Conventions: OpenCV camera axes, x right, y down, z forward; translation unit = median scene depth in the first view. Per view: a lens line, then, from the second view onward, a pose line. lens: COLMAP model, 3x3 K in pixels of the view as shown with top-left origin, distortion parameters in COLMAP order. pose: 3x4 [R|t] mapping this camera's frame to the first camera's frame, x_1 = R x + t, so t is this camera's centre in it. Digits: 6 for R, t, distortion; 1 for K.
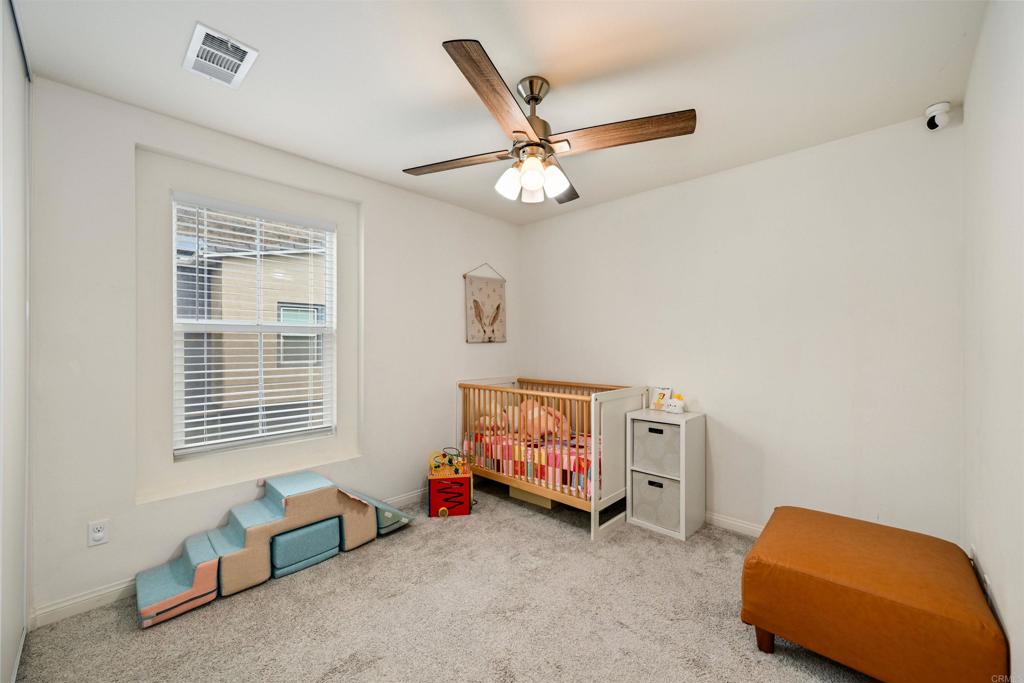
lens RADIAL K [[398.7, 0, 516.6], [0, 398.7, 344.1], [0, 0, 1]] dist [-0.004365, -0.000472]
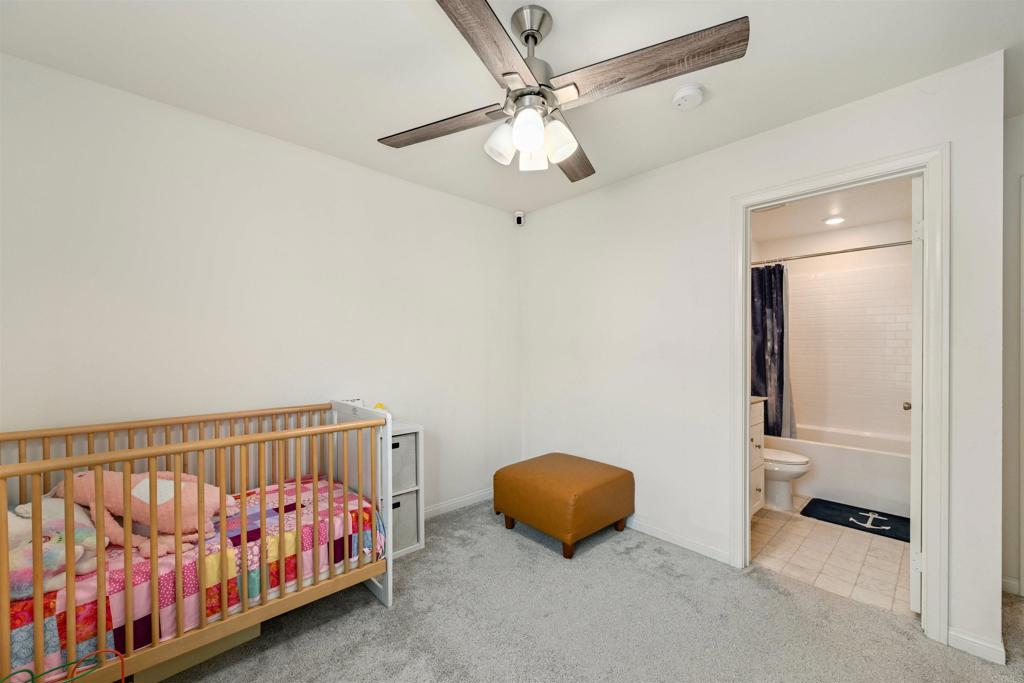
lens RADIAL K [[398.7, 0, 516.5], [0, 398.7, 349.3], [0, 0, 1]] dist [-0.004365, -0.000472]
pose [[0.066051, 0.000323, 0.997816, -0.499459], [-0.004490, 0.999990, -0.000027, 0.001973], [-0.997806, -0.004478, 0.066052, 0.649820]]
